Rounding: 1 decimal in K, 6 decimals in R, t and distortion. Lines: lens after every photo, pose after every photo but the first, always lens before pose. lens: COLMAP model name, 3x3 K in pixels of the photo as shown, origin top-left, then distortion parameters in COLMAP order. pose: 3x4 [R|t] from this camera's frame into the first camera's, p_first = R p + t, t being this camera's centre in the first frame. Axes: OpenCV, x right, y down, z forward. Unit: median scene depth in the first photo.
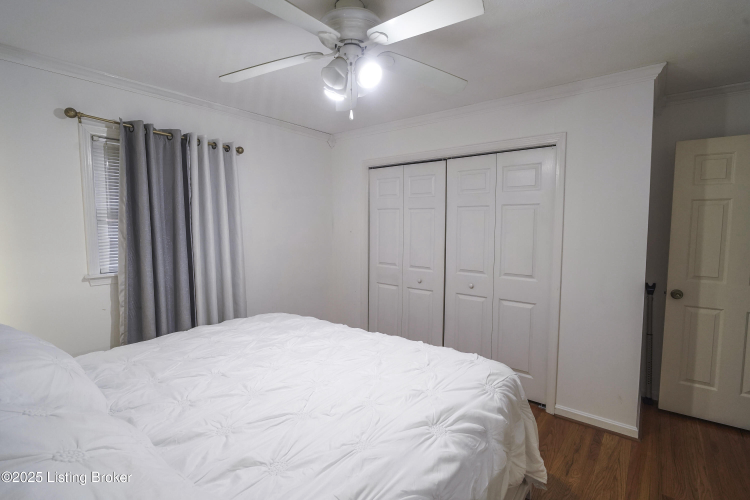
lens RADIAL K [[348.7, 0, 376.0], [0, 348.7, 248.8], [0, 0, 1]] dist [0.003744, 0.000098]
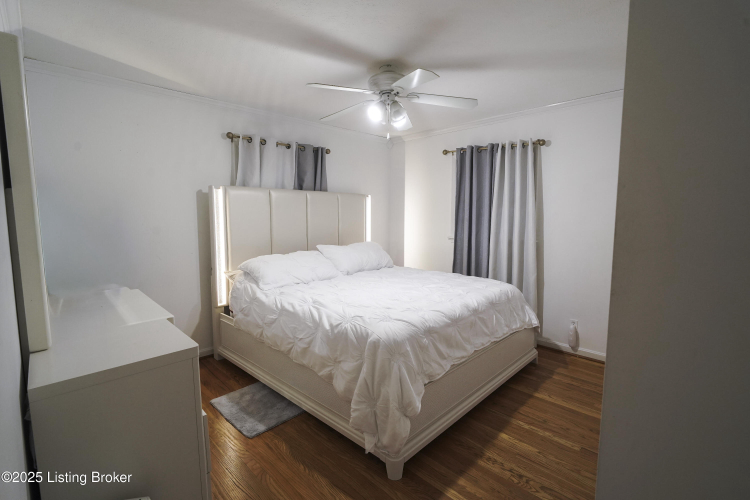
lens RADIAL K [[348.7, 0, 375.8], [0, 348.7, 249.5], [0, 0, 1]] dist [0.003744, 0.000098]
pose [[-0.113104, 0.099772, -0.988561, 1.173041], [-0.072872, 0.991433, 0.108399, -0.028658], [0.990907, 0.084299, -0.104864, 0.862385]]
